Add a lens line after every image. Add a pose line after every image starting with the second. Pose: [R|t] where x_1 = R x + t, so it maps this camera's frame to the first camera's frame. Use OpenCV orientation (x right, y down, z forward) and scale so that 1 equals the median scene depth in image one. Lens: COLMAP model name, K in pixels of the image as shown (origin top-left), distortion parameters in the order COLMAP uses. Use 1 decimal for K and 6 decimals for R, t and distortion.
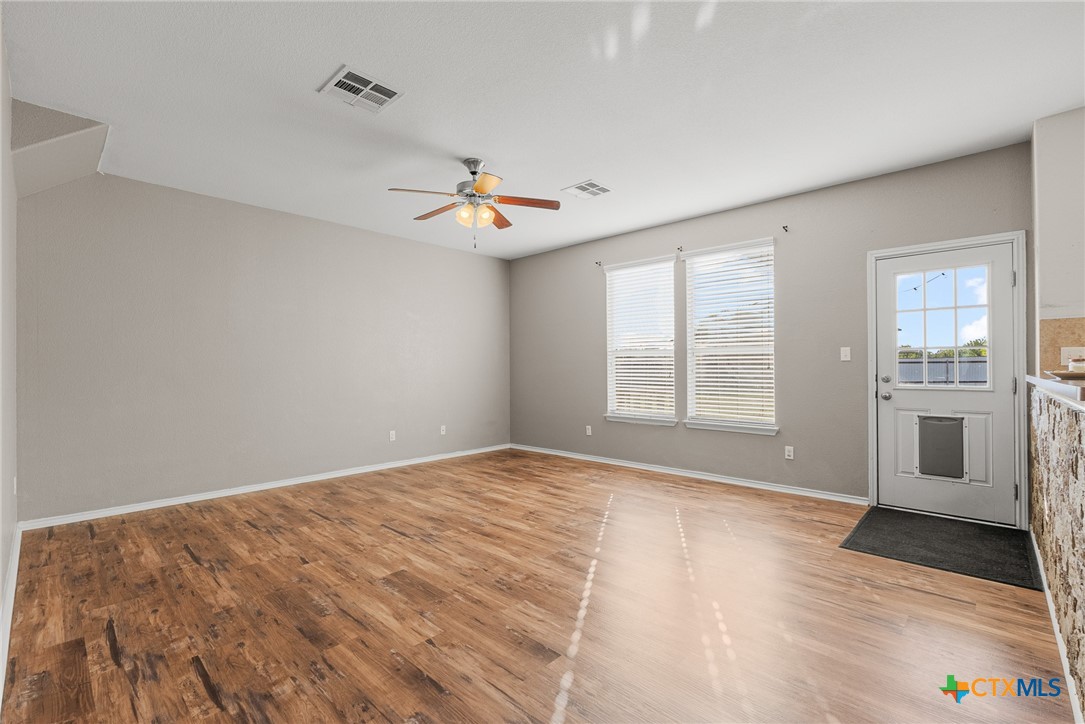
lens RADIAL K [[476.5, 0, 547.0], [0, 476.5, 361.6], [0, 0, 1]] dist [0.000096, 0.000061]
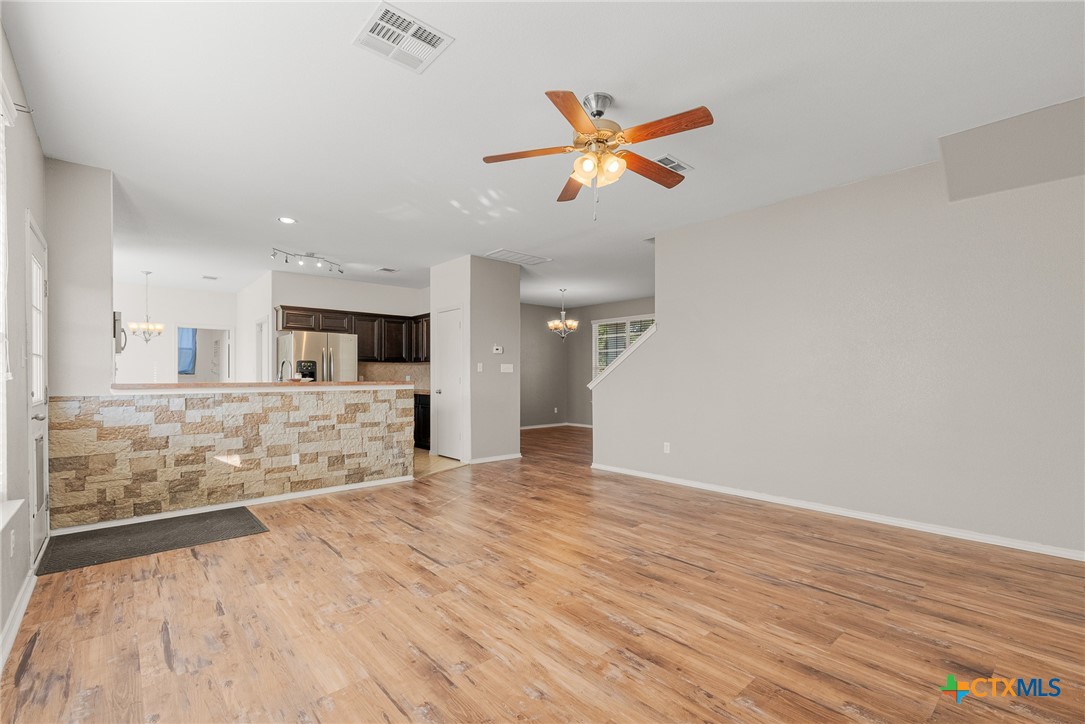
lens RADIAL K [[476.5, 0, 545.8], [0, 476.5, 373.0], [0, 0, 1]] dist [0.000096, 0.000061]
pose [[-0.996153, 0.008178, 0.087252, -0.145563], [0.006526, 0.999794, -0.019194, 0.025808], [-0.087391, -0.018551, -0.996001, 1.878483]]
